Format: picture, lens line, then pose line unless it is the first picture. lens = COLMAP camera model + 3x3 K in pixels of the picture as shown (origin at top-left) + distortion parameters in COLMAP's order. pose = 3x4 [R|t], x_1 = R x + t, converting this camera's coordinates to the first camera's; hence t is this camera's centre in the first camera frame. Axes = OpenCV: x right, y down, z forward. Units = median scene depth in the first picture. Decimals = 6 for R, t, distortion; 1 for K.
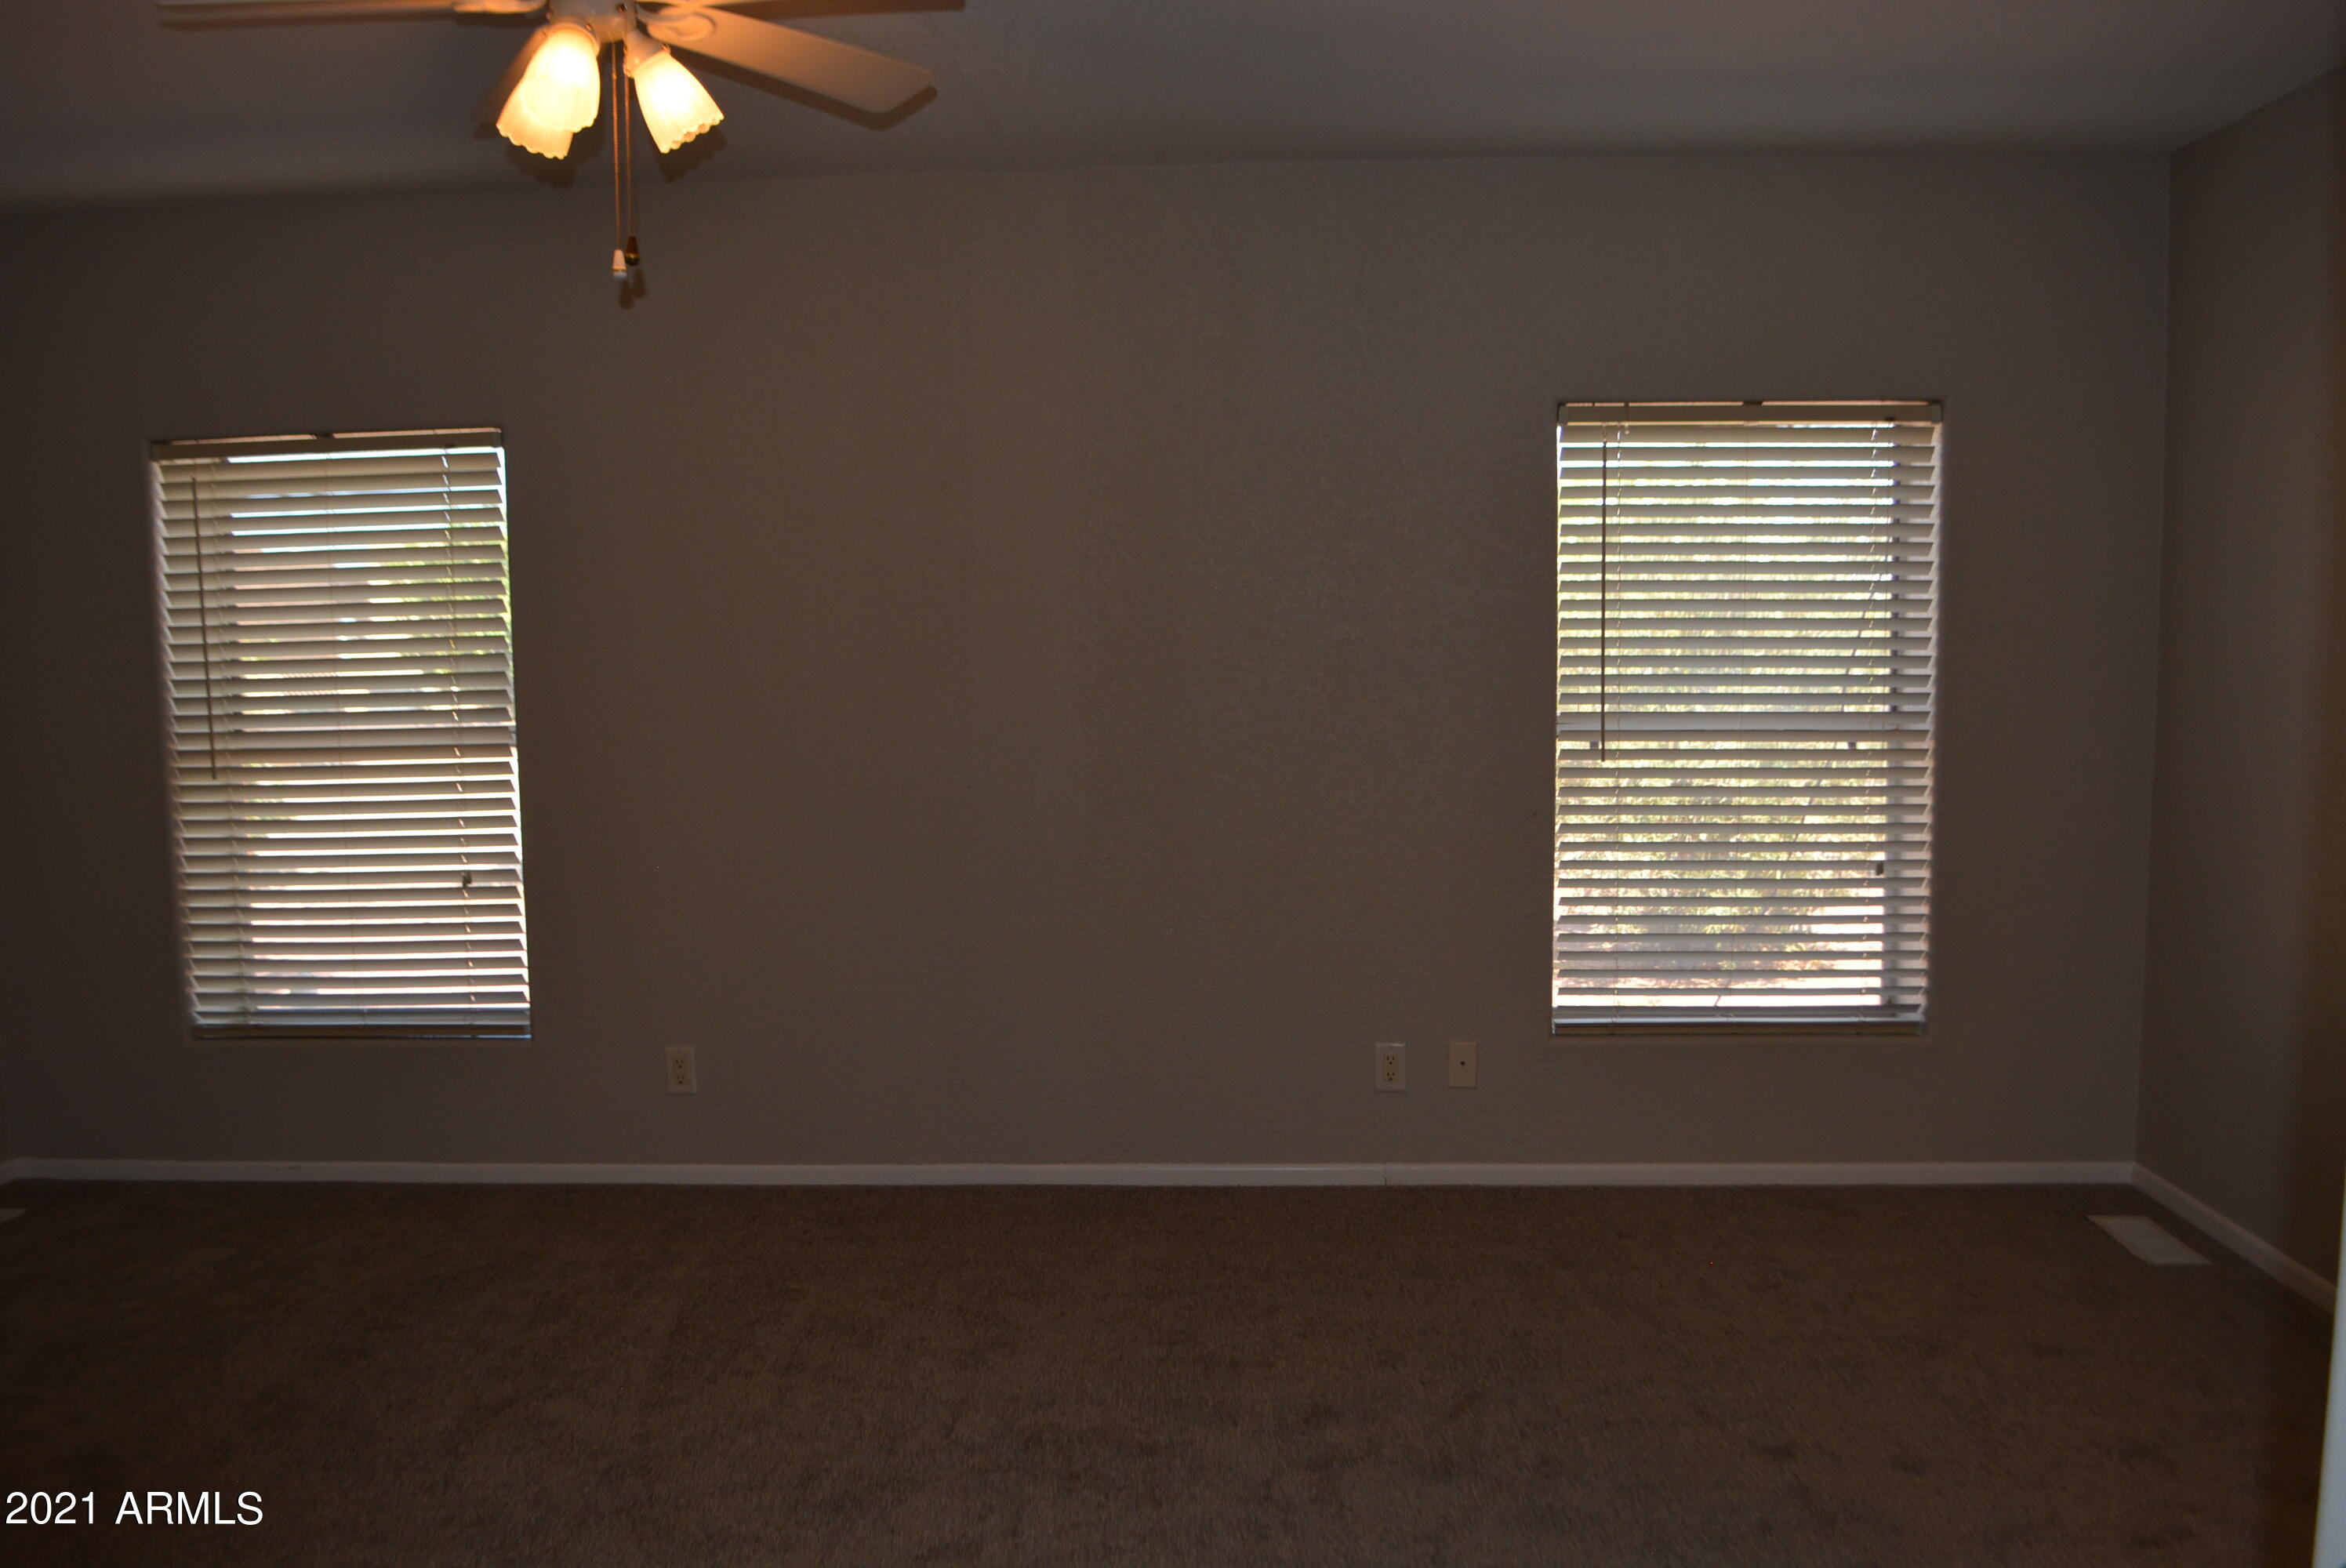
lens RADIAL K [[1971.7, 0, 1186.9], [0, 1971.7, 791.3], [0, 0, 1]] dist [-0.080323, 0.015174]
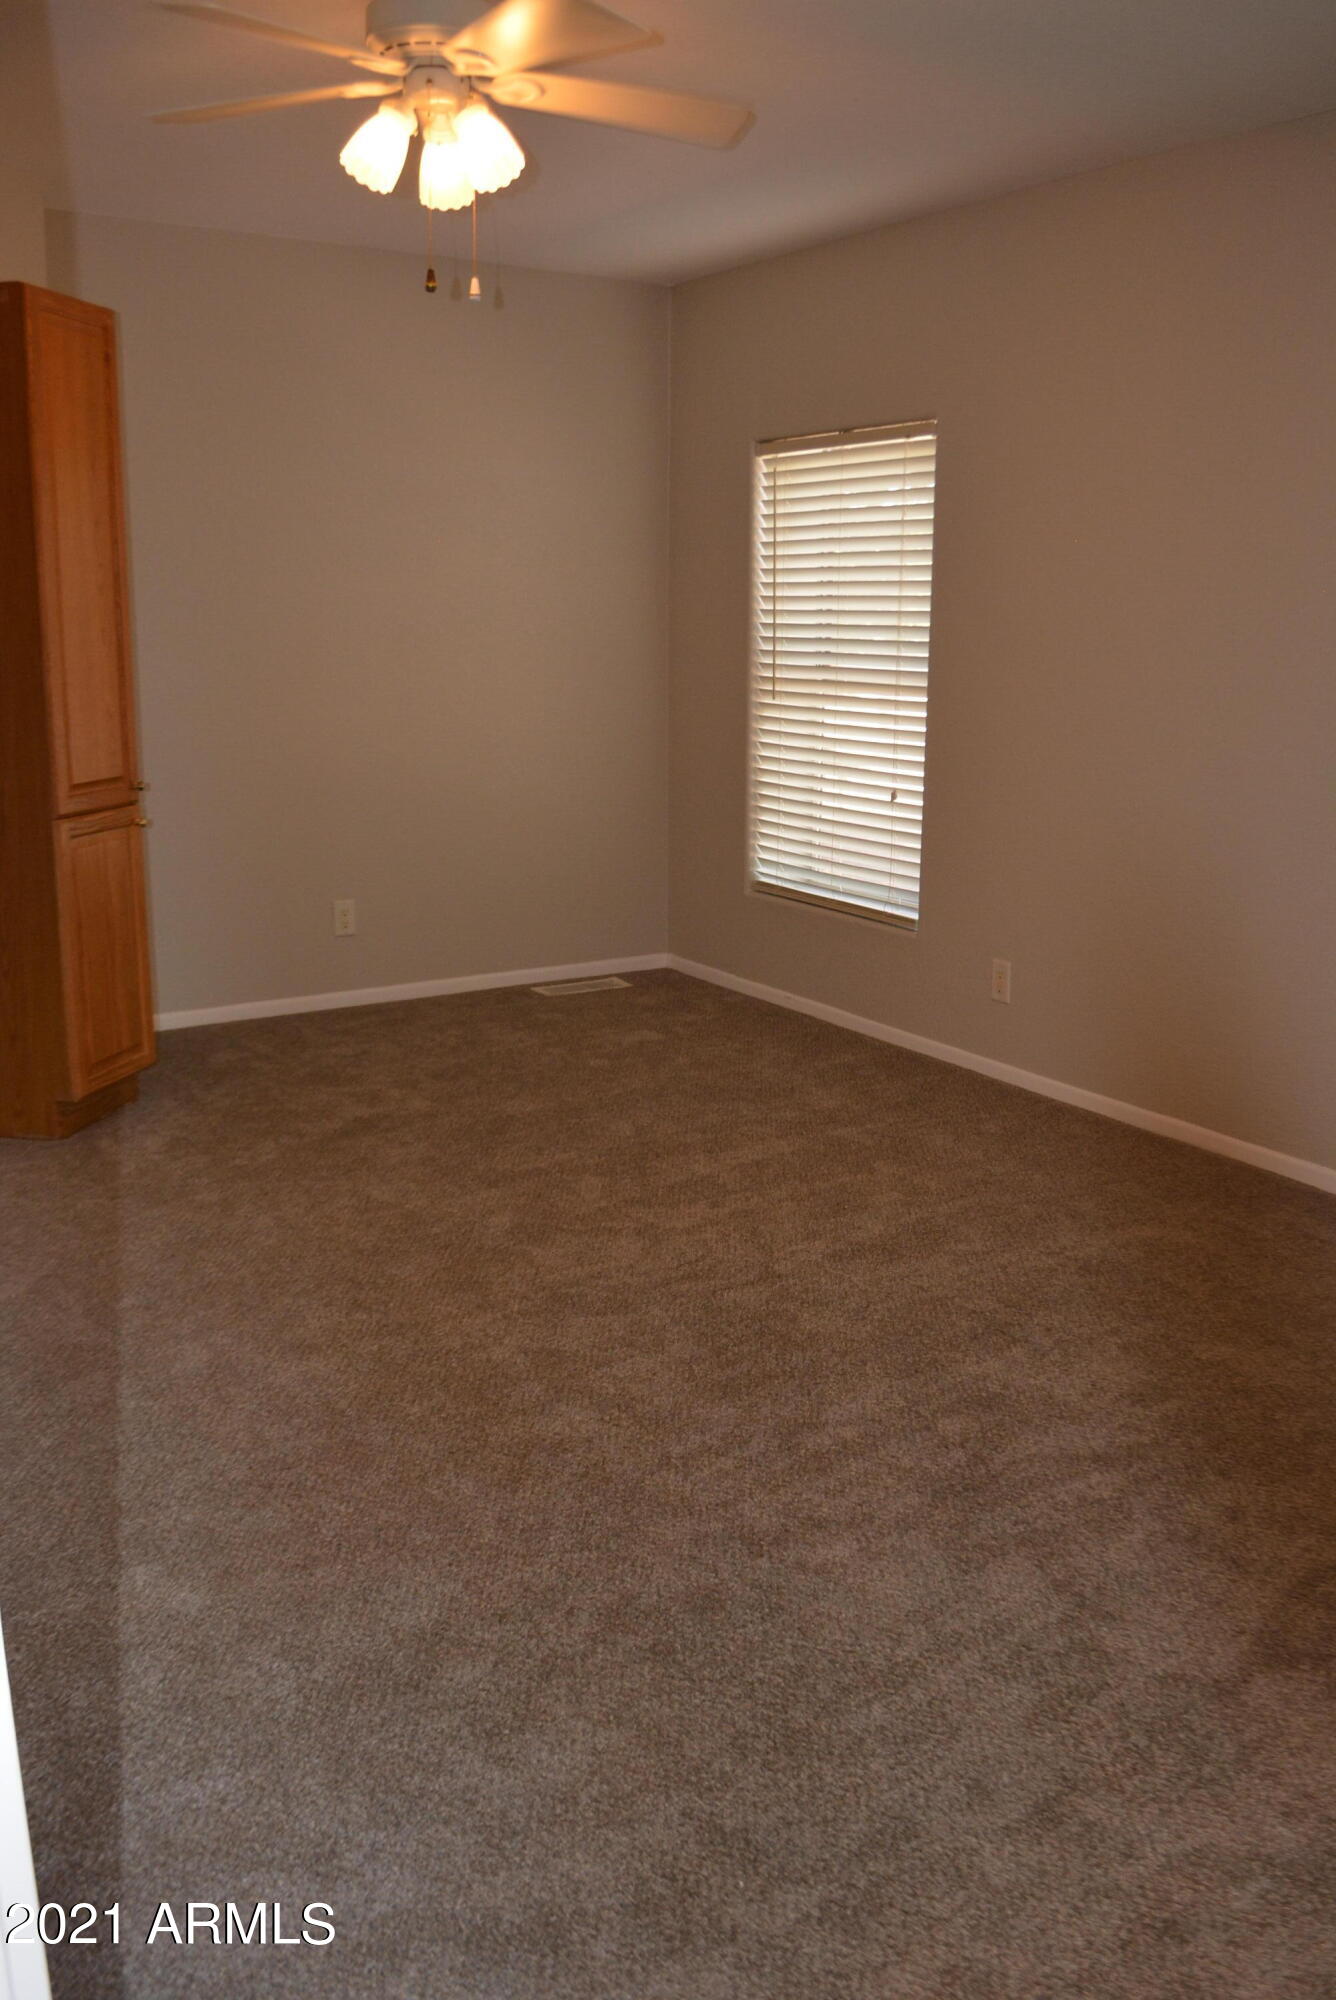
lens RADIAL K [[1681.0, 0, 676.3], [0, 1681.0, 986.9], [0, 0, 1]] dist [-0.080323, 0.015174]
pose [[0.571263, 0.198467, -0.796410, 0.420577], [-0.079370, 0.979135, 0.187070, -0.023325], [0.816920, -0.043655, 0.575096, 0.274457]]
